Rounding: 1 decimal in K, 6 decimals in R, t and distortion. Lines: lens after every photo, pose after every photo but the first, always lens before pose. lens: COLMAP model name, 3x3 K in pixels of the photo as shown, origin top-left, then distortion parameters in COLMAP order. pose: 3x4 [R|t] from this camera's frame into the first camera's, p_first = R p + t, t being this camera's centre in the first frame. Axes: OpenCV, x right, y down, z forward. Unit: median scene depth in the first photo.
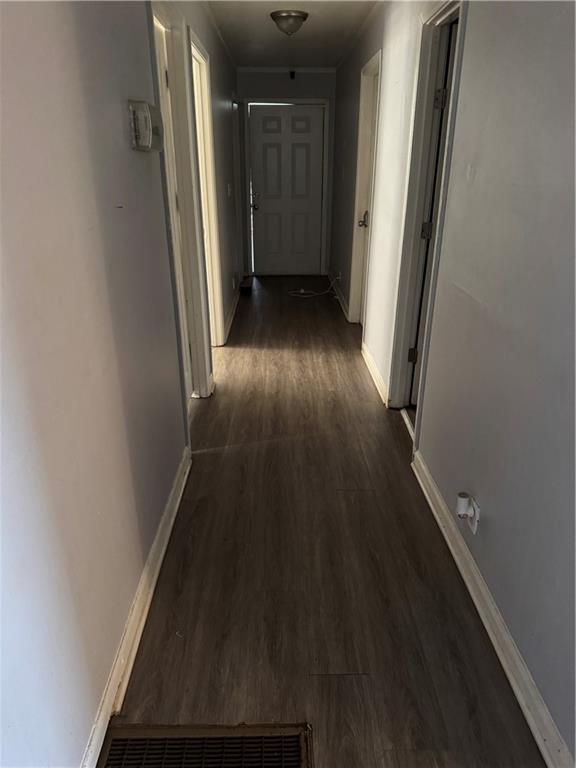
lens RADIAL K [[535.3, 0, 288.0], [0, 535.3, 384.0], [0, 0, 1]] dist [-0.005386, -0.003934]
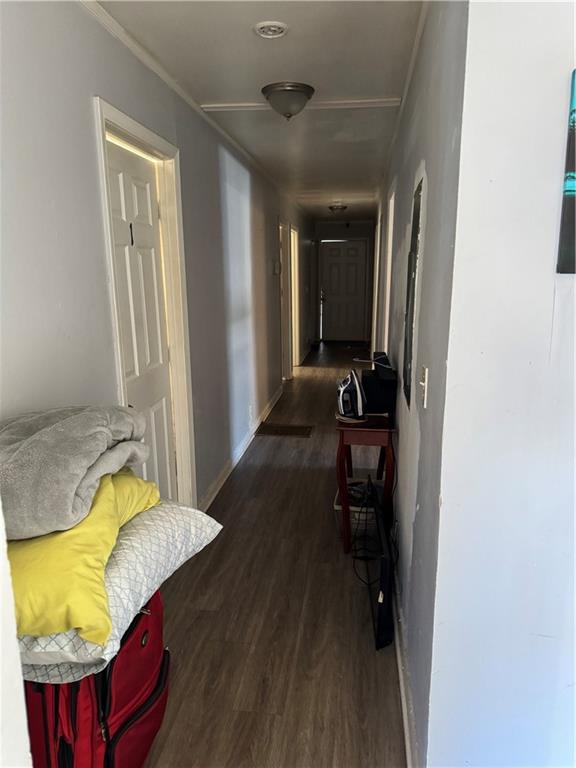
lens RADIAL K [[535.3, 0, 288.0], [0, 535.3, 384.0], [0, 0, 1]] dist [-0.005386, -0.003934]
pose [[0.988029, 0.024514, -0.152309, 0.126434], [-0.051753, 0.982750, -0.177550, 0.314646], [0.145329, 0.183308, 0.972254, -0.805060]]
